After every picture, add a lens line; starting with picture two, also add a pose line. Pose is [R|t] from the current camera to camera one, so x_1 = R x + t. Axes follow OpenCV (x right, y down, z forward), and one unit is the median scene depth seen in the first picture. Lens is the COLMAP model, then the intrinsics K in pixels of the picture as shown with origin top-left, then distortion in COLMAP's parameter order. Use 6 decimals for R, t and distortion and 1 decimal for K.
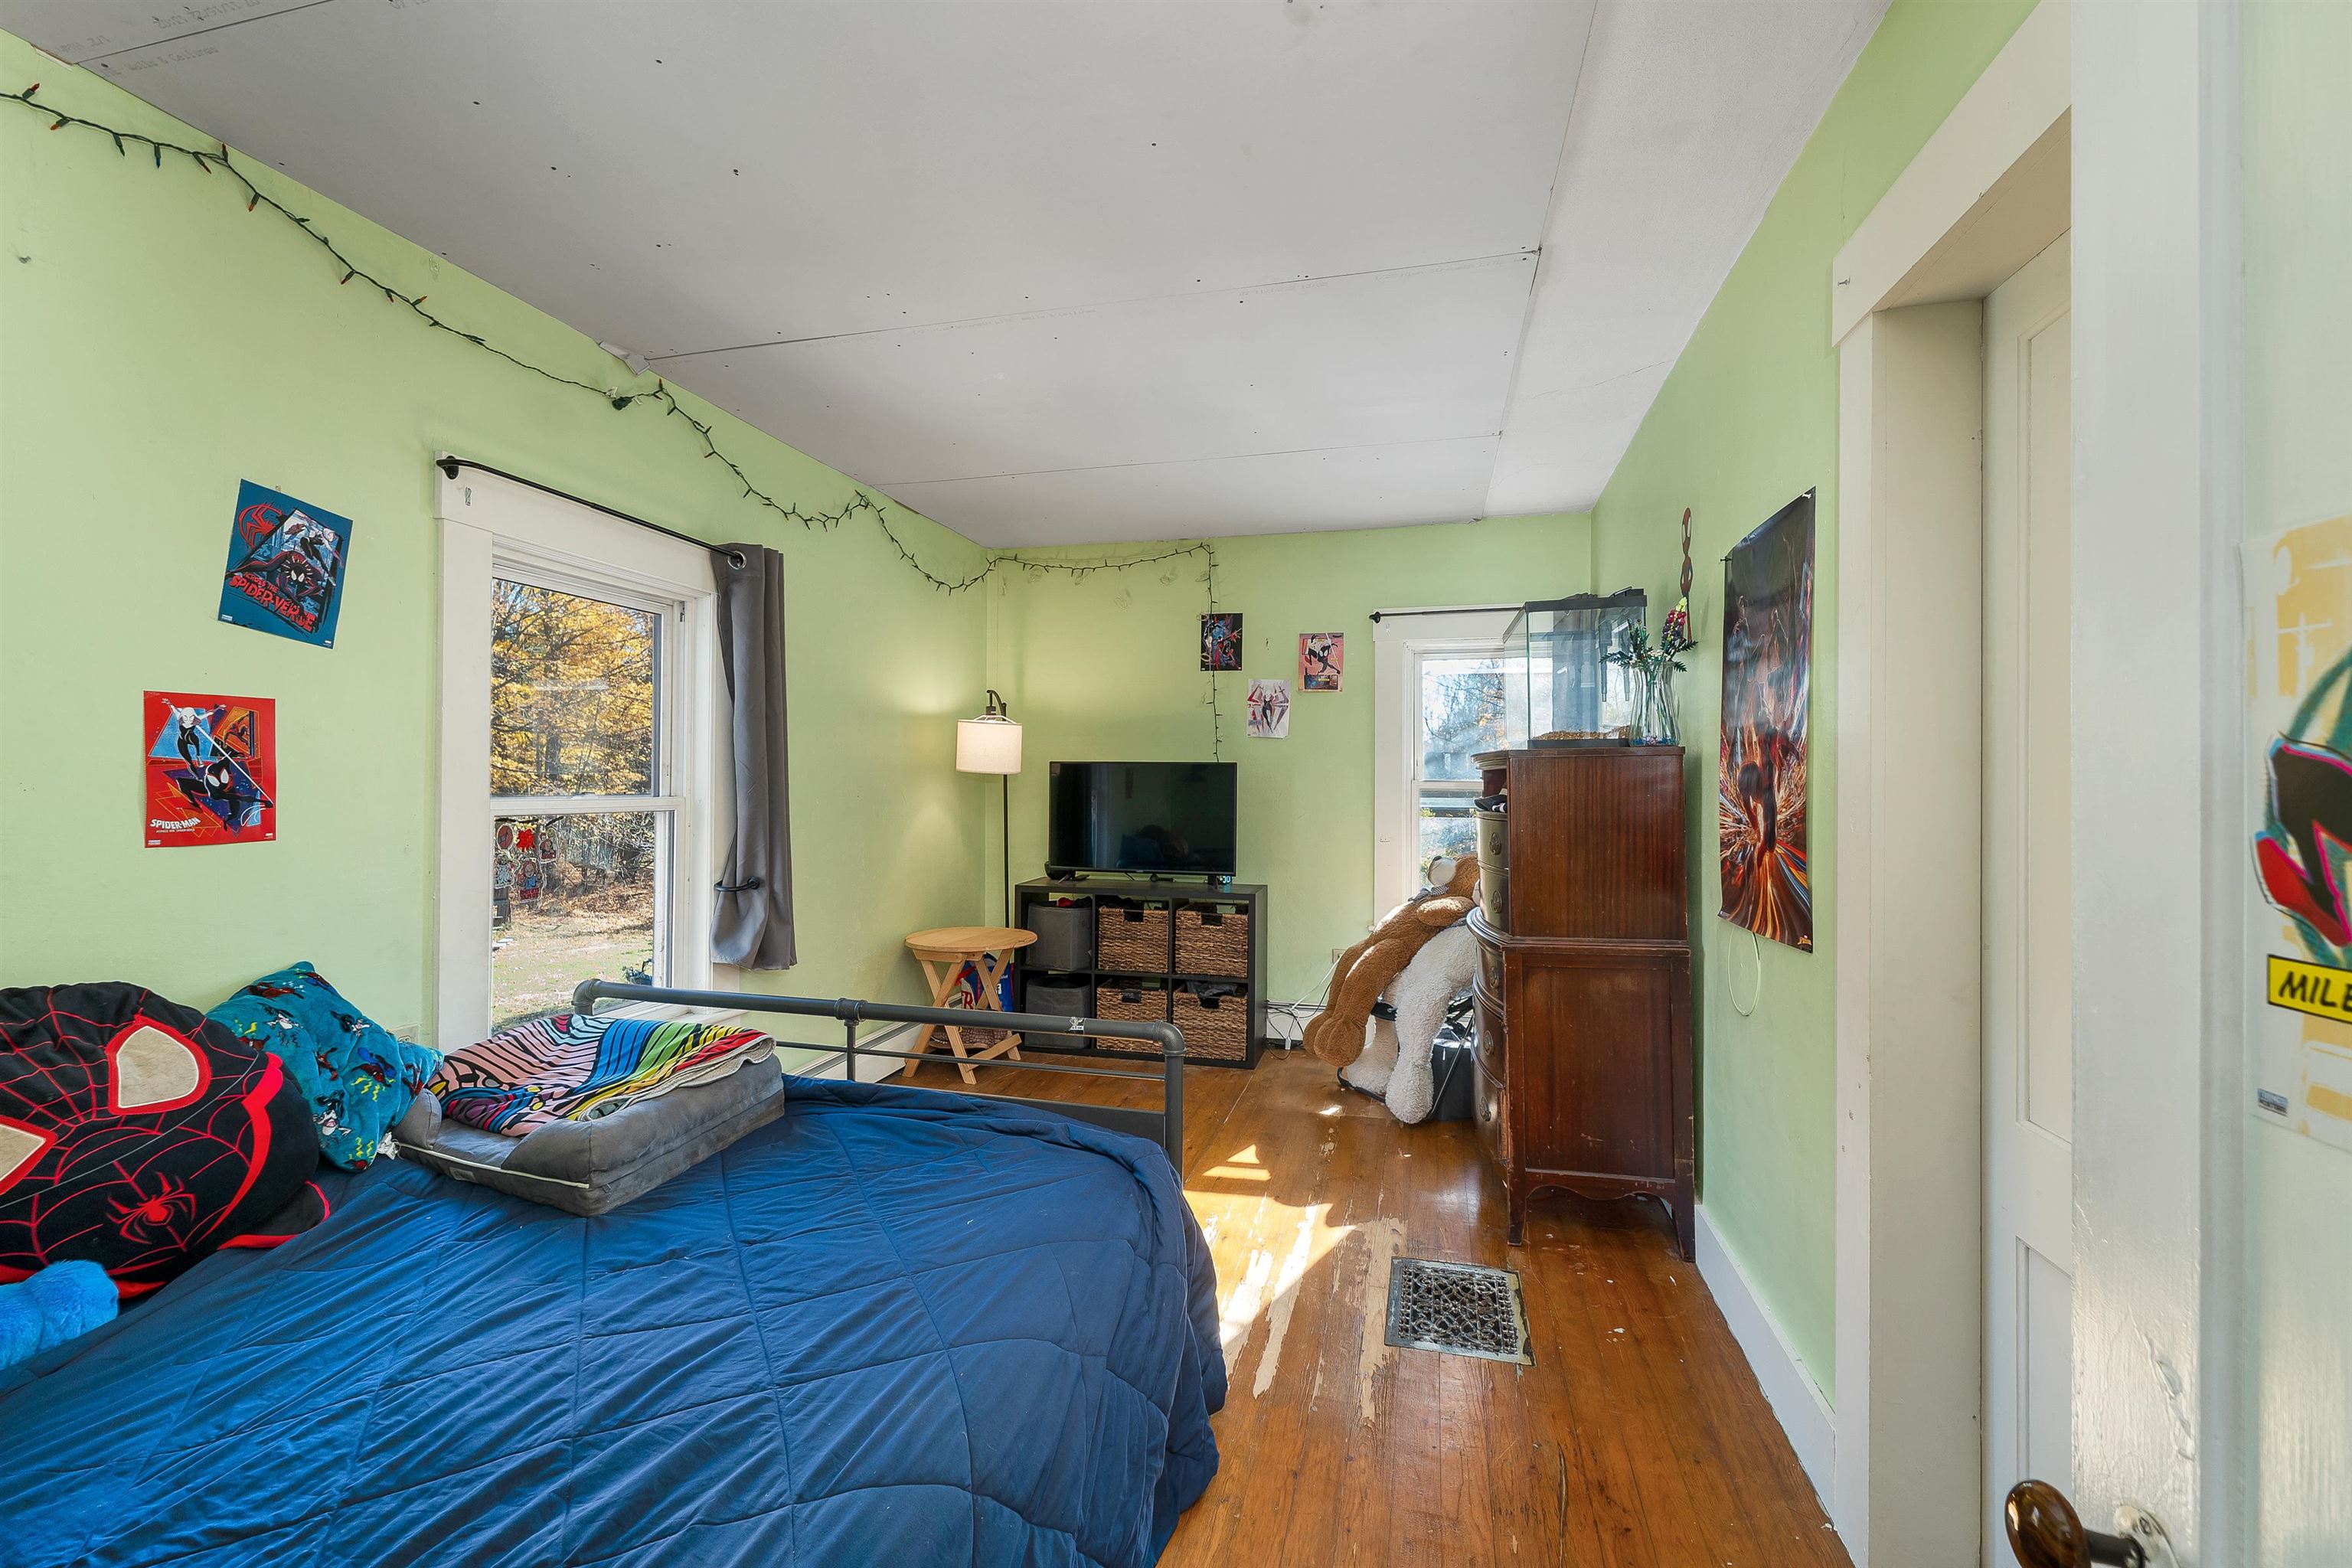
lens RADIAL K [[1005.9, 0, 1177.5], [0, 1005.9, 780.2], [0, 0, 1]] dist [-0.000092, 0.000317]
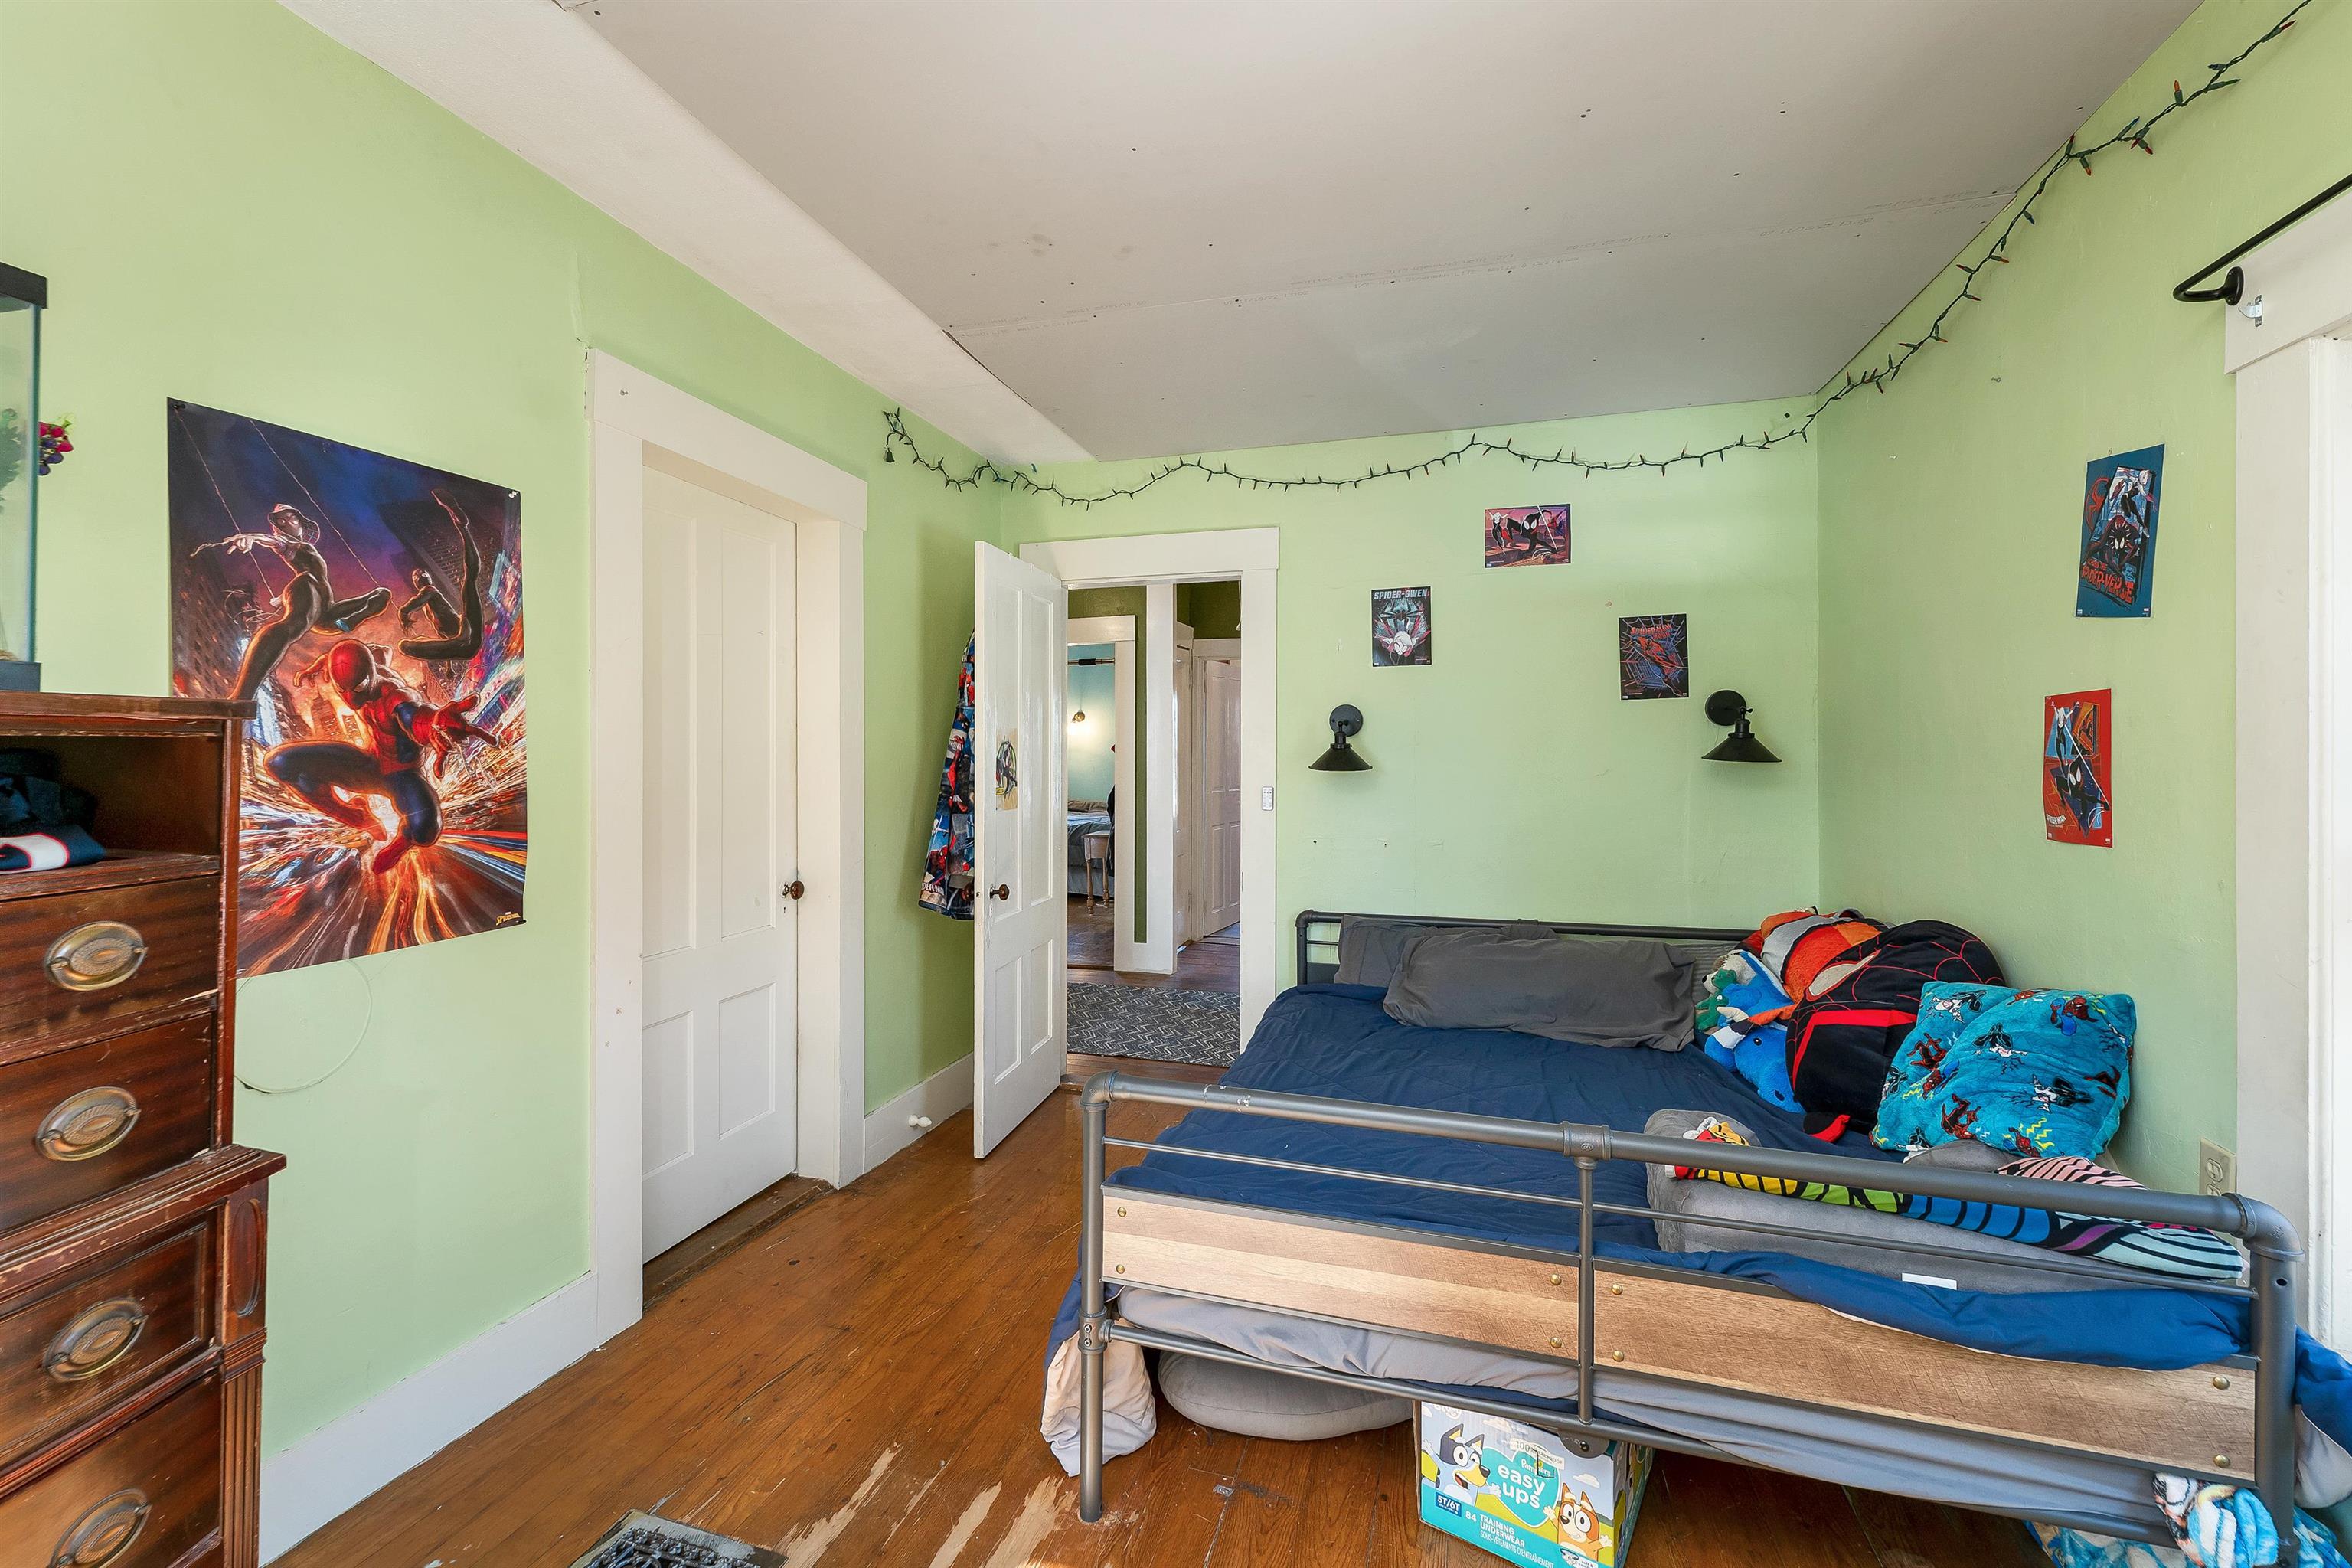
lens RADIAL K [[1005.9, 0, 1169.9], [0, 1005.9, 763.7], [0, 0, 1]] dist [-0.000092, 0.000317]
pose [[-0.999335, -0.009785, 0.035128, -0.097146], [-0.009479, 0.999916, 0.008877, -0.014438], [-0.035212, 0.008538, -0.999343, 1.948027]]
